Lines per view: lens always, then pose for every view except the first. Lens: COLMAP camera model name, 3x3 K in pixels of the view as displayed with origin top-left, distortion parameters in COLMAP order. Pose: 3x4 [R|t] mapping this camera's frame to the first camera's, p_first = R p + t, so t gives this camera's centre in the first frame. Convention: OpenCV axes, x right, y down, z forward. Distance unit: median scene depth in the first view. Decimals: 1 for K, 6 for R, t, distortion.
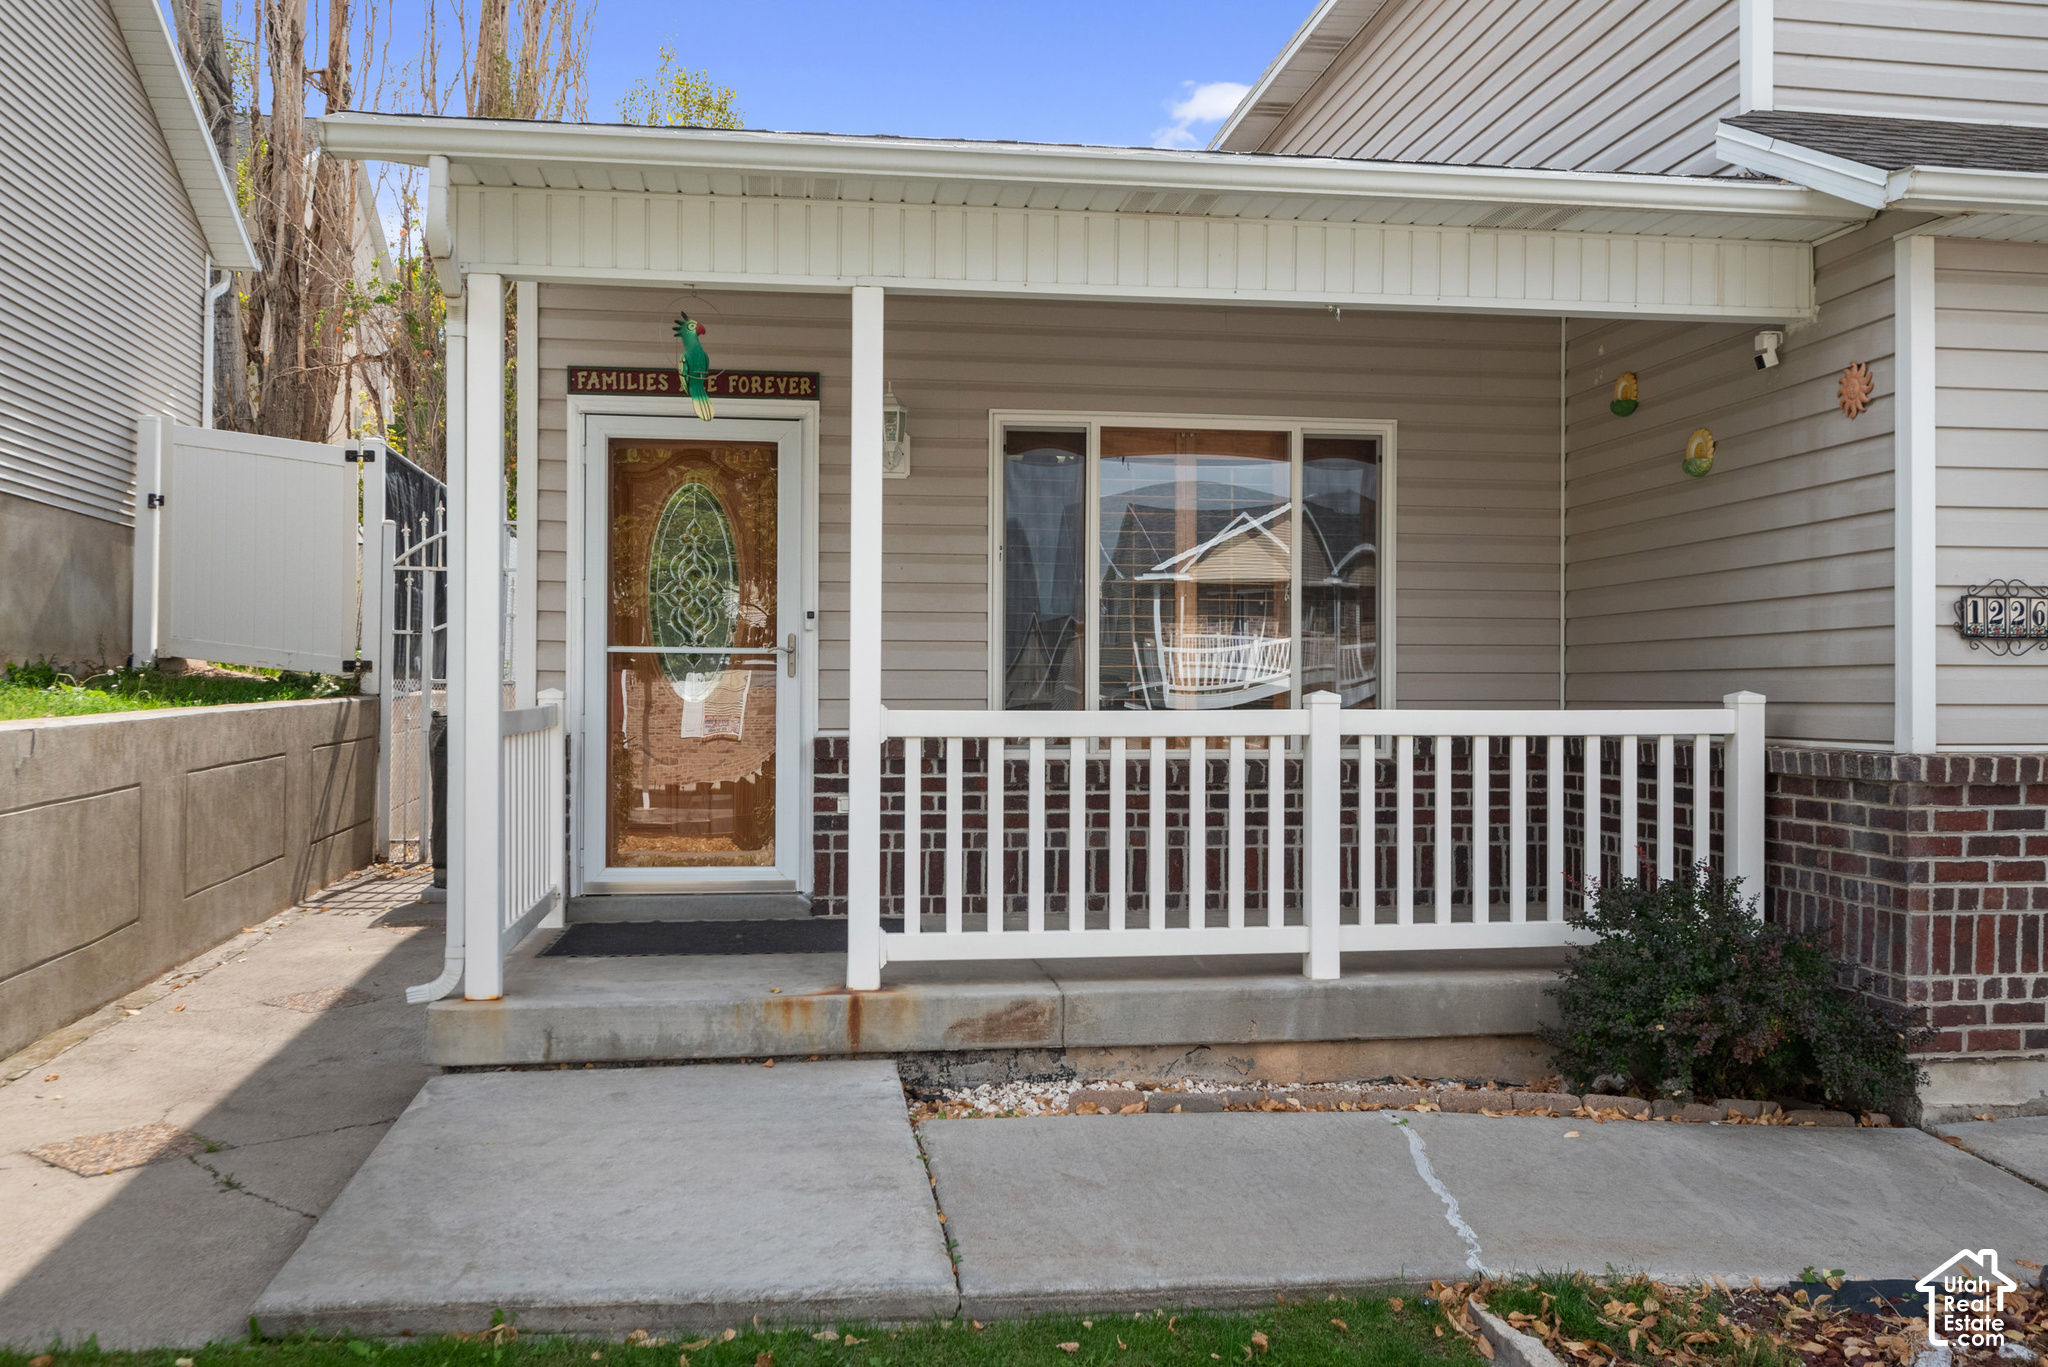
lens RADIAL K [[1677.8, 0, 1024.0], [0, 1677.8, 683.5], [0, 0, 1]] dist [0.000813, 0.000449]
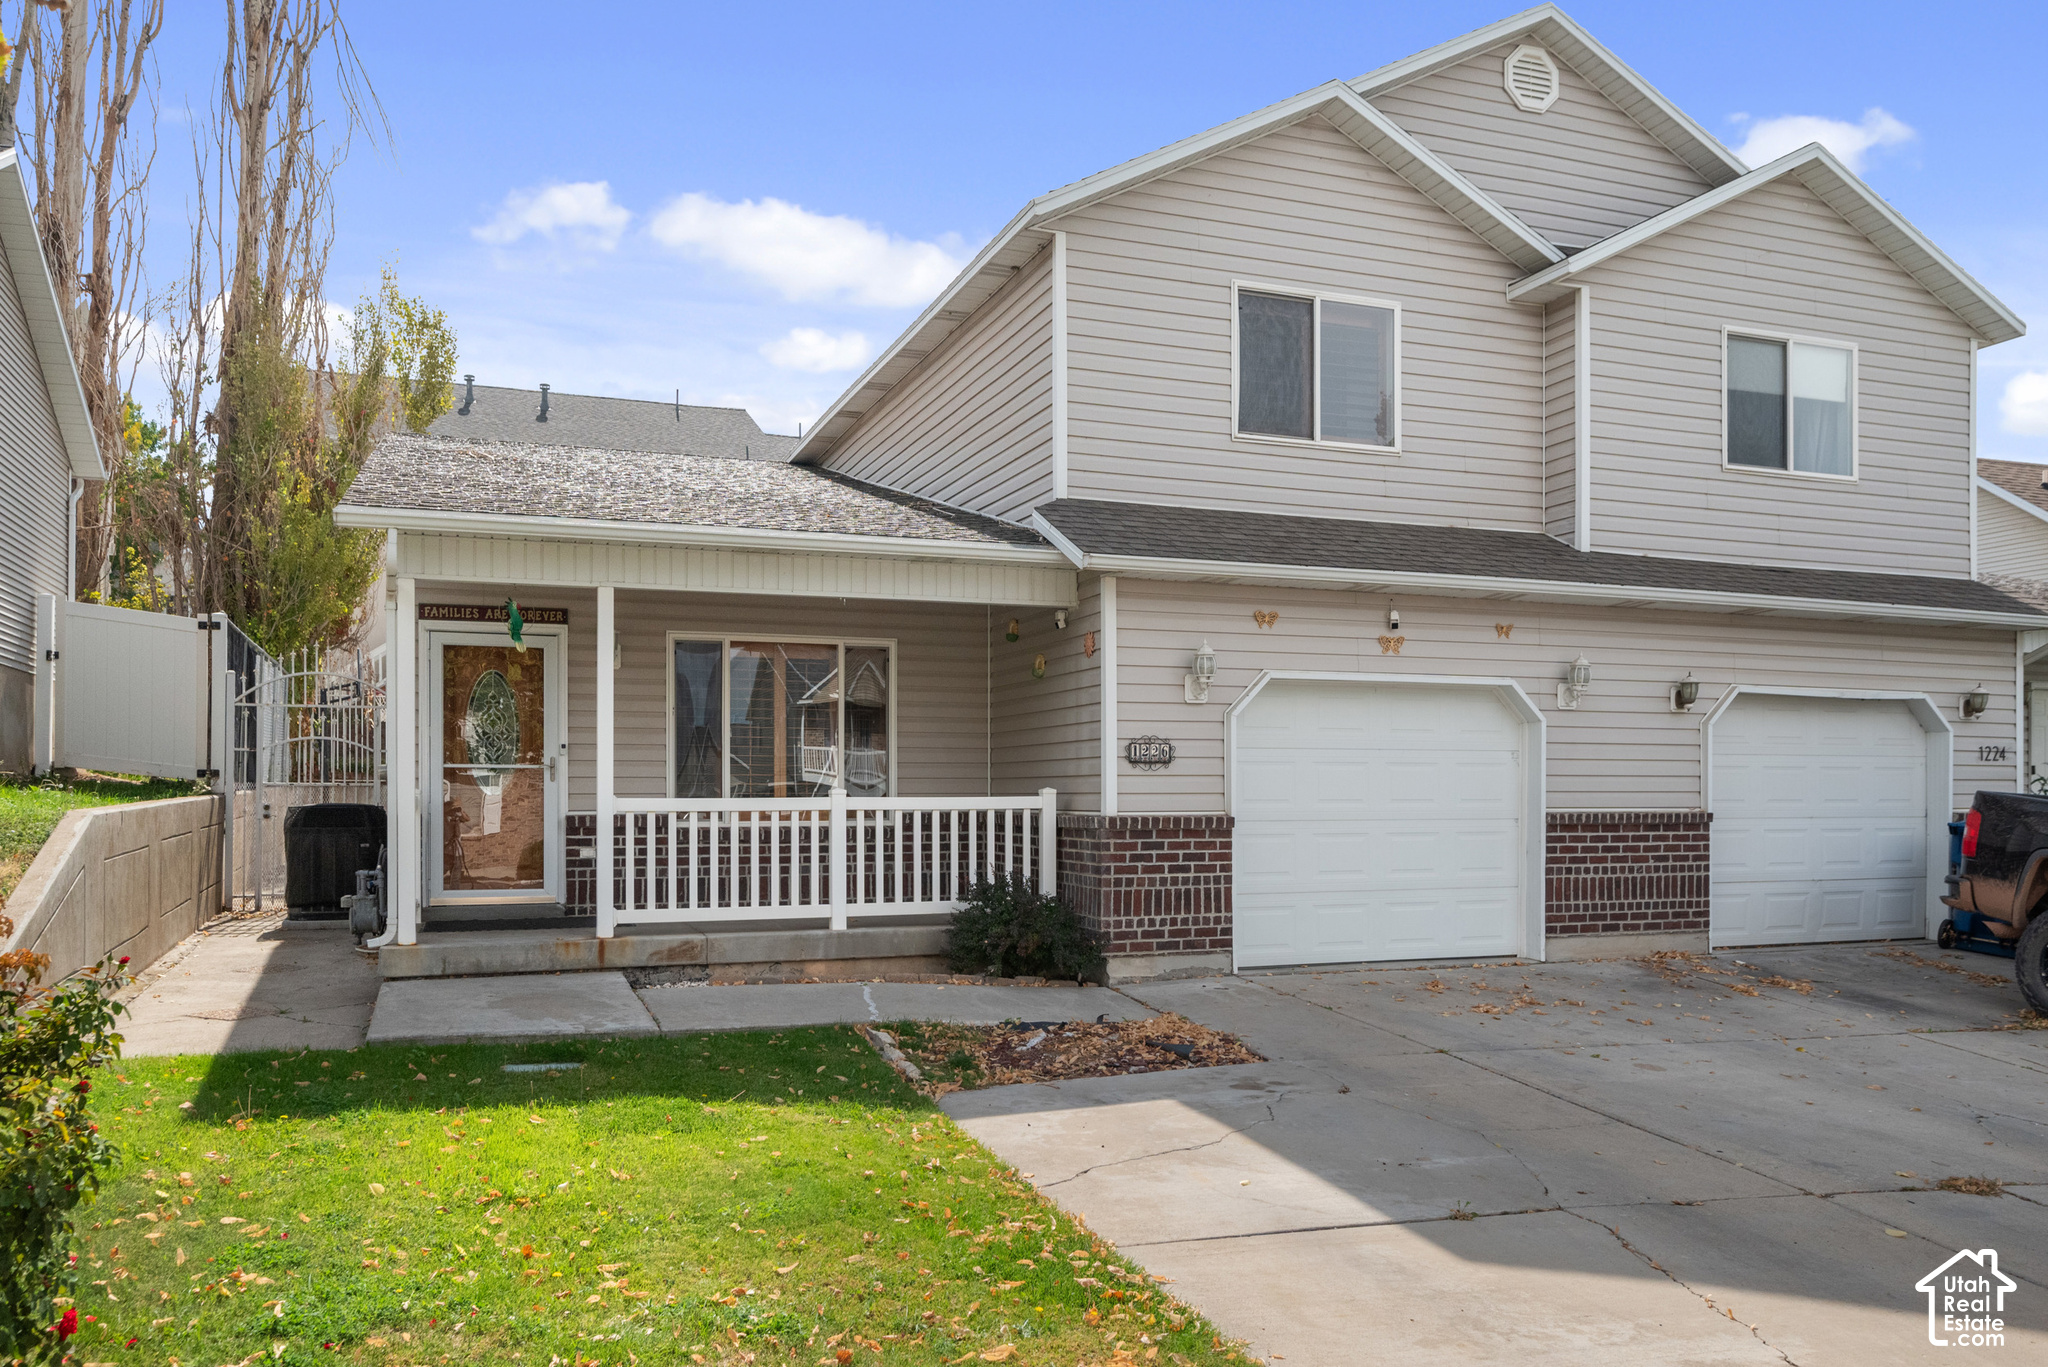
lens RADIAL K [[1519.9, 0, 1025.5], [0, 1519.9, 796.9], [0, 0, 1]] dist [-0.006472, -0.003613]
pose [[0.976472, -0.004242, 0.215604, 0.003938], [0.002387, 0.999958, 0.008866, -0.000474], [-0.215632, -0.008143, 0.976441, -0.860372]]
